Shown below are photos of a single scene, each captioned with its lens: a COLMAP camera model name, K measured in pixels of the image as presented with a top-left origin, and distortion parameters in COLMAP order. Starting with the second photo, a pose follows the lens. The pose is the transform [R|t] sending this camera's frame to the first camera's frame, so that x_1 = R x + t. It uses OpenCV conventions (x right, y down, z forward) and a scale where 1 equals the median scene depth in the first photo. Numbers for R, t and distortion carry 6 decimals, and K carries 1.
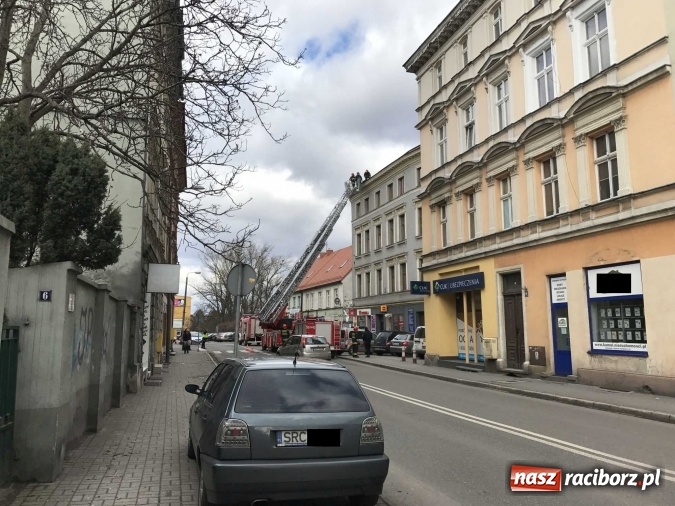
lens RADIAL K [[553.8, 0, 339.7], [0, 553.8, 245.7], [0, 0, 1]] dist [0.064383, -0.084524]
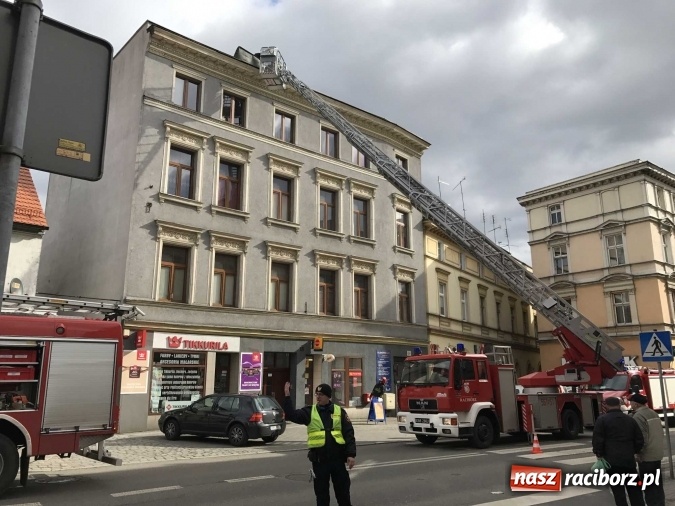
lens RADIAL K [[503.7, 0, 316.6], [0, 503.7, 279.5], [0, 0, 1]] dist [0.003791, -0.005659]
pose [[-0.308049, 0.202856, 0.929492, -0.356777], [-0.126842, 0.959523, -0.251448, 0.170125], [-0.942877, -0.195357, -0.269849, 1.111539]]
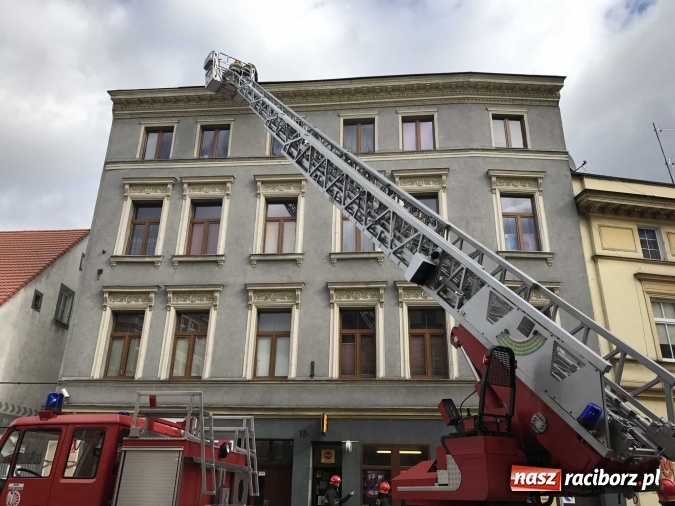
lens RADIAL K [[566.7, 0, 324.5], [0, 566.7, 234.2], [0, 0, 1]] dist [0.049006, -0.004911]
pose [[0.424995, 0.373977, 0.824330, -0.244163], [-0.157390, 0.927324, -0.339558, 0.121780], [-0.891407, 0.014569, 0.452968, 0.819522]]
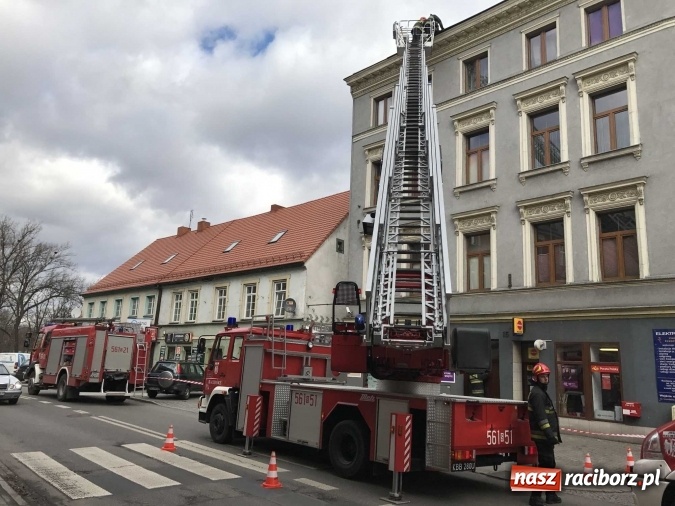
lens RADIAL K [[554.8, 0, 339.3], [0, 554.8, 244.5], [0, 0, 1]] dist [0.063017, -0.076797]
pose [[0.908021, 0.130361, 0.398125, -0.192158], [-0.107997, 0.991071, -0.078200, 0.098934], [-0.404765, 0.028011, 0.913992, 0.674025]]
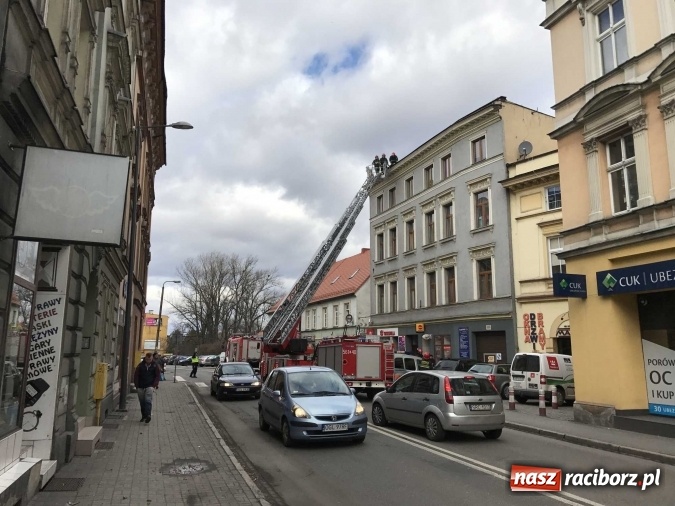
lens RADIAL K [[553.8, 0, 339.7], [0, 553.8, 245.7], [0, 0, 1]] dist [0.064383, -0.084524]
pose [[0.999307, 0.016019, 0.033596, -0.057363], [-0.014669, 0.999089, -0.040063, 0.032326], [-0.034207, 0.039542, 0.998632, 0.228418]]
